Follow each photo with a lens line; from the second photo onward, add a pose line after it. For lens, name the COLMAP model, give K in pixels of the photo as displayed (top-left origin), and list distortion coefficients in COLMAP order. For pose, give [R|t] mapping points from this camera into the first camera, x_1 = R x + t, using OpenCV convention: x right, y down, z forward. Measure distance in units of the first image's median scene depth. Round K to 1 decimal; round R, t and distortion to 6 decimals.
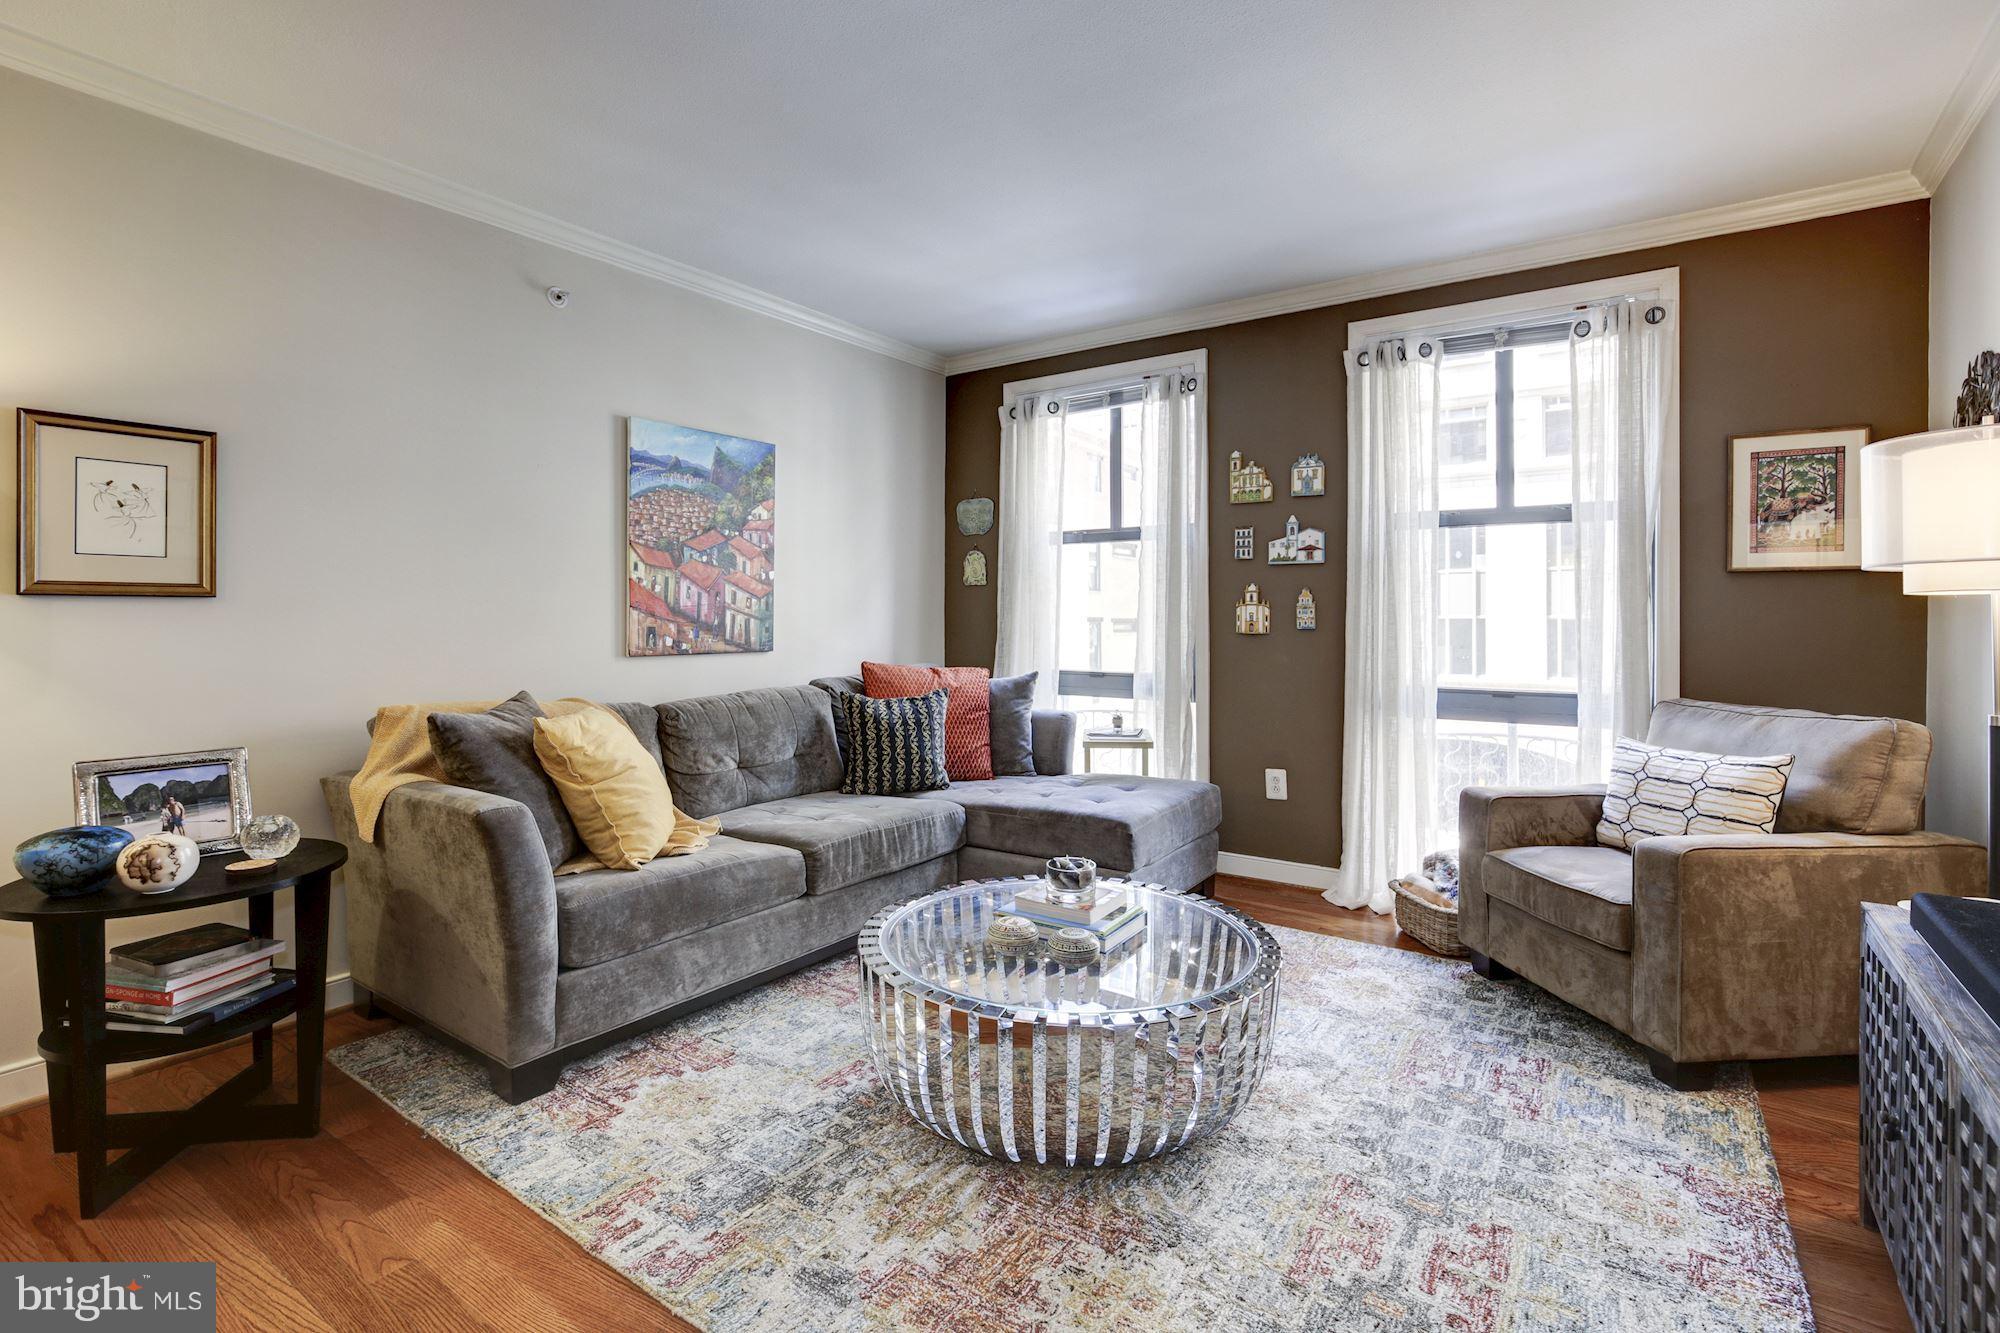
lens RADIAL K [[934.0, 0, 1031.7], [0, 934.0, 614.7], [0, 0, 1]] dist [-0.027055, 0.008675]
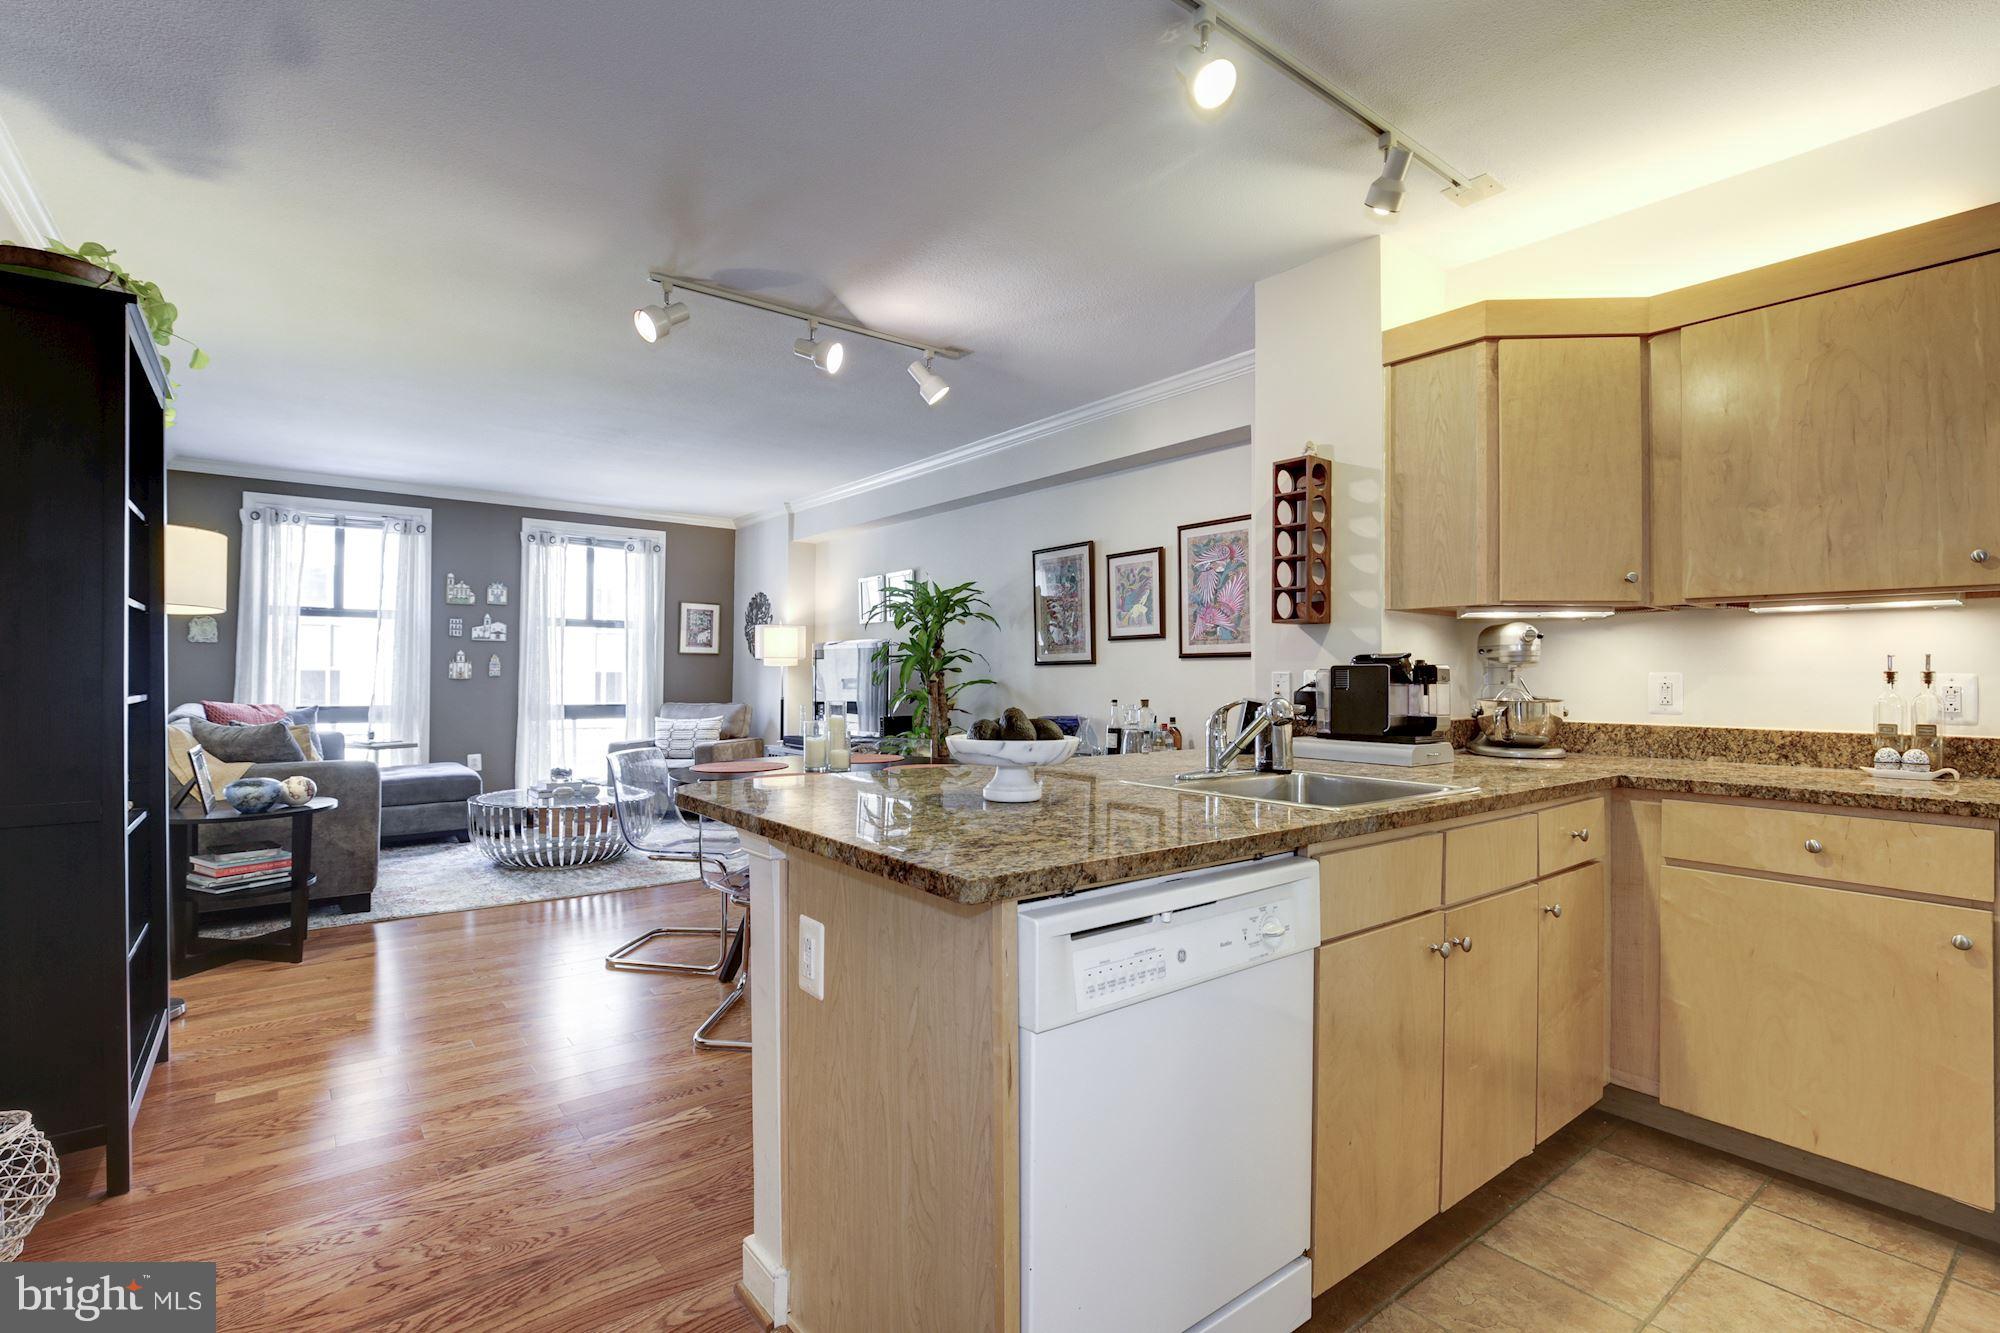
lens RADIAL K [[958.8, 0, 1011.6], [0, 958.8, 669.0], [0, 0, 1]] dist [-0.030240, 0.009923]
pose [[0.289002, 0.007477, 0.957299, -1.289870], [-0.008434, 0.999951, -0.005263, 0.002618], [-0.957291, -0.006553, 0.289051, -0.559602]]
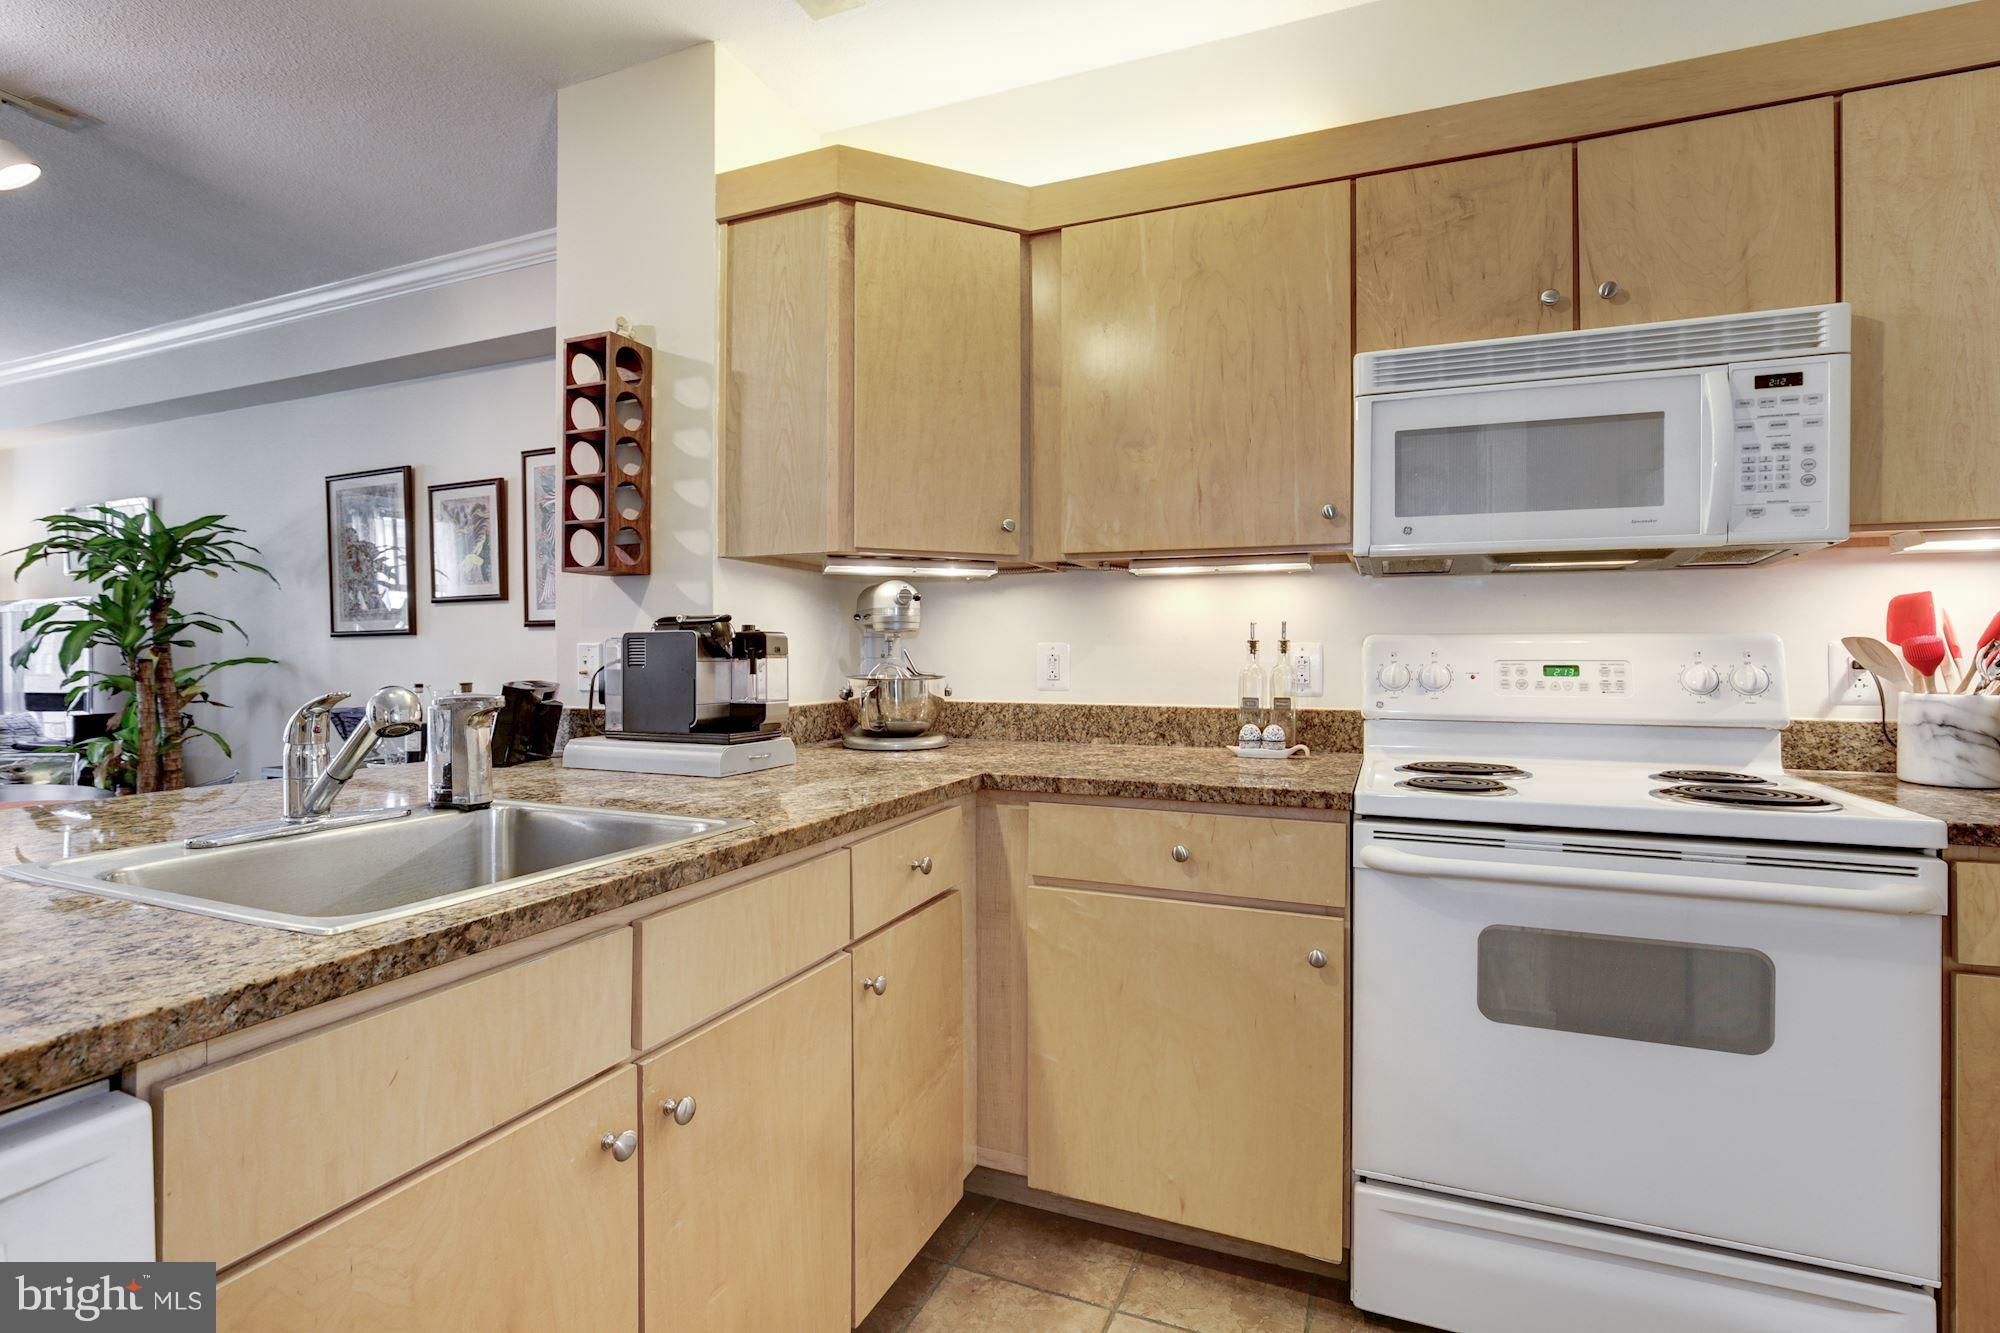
lens RADIAL K [[958.8, 0, 1011.6], [0, 958.8, 669.0], [0, 0, 1]] dist [-0.030240, 0.009923]
pose [[-0.211472, -0.017542, 0.977227, -1.028394], [-0.002627, 0.999846, 0.017380, 0.003984], [-0.977380, 0.001108, -0.211486, -0.687163]]
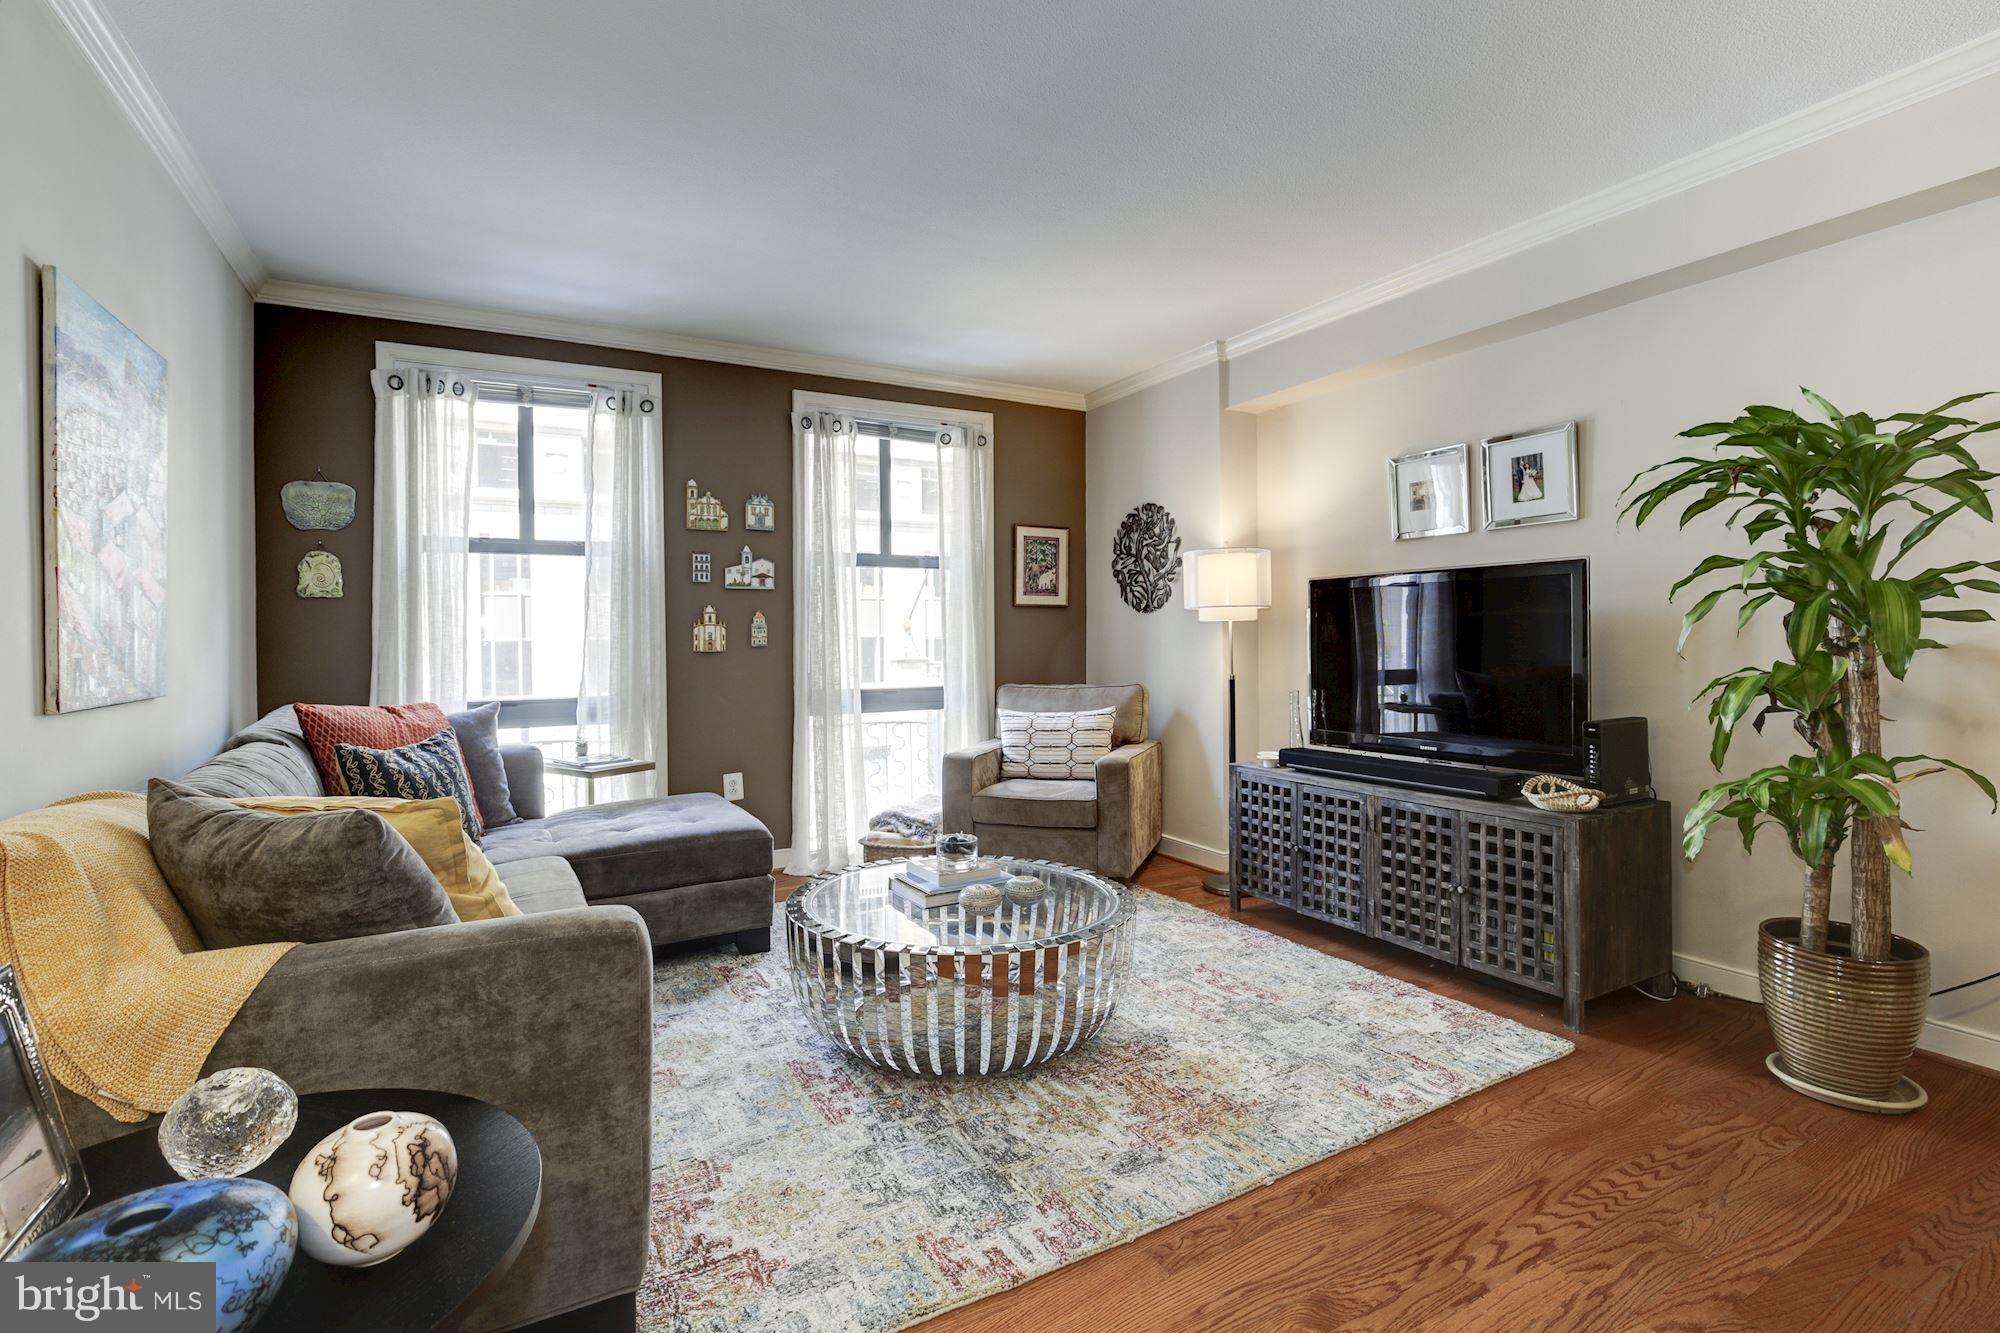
lens RADIAL K [[913.3, 0, 946.5], [0, 913.3, 652.3], [0, 0, 1]] dist [-0.012927, -0.014661]
pose [[0.463413, -0.019876, 0.885919, -0.628929], [0.008418, 0.999802, 0.018028, 0.004407], [-0.886102, -0.000897, 0.463489, 0.292497]]
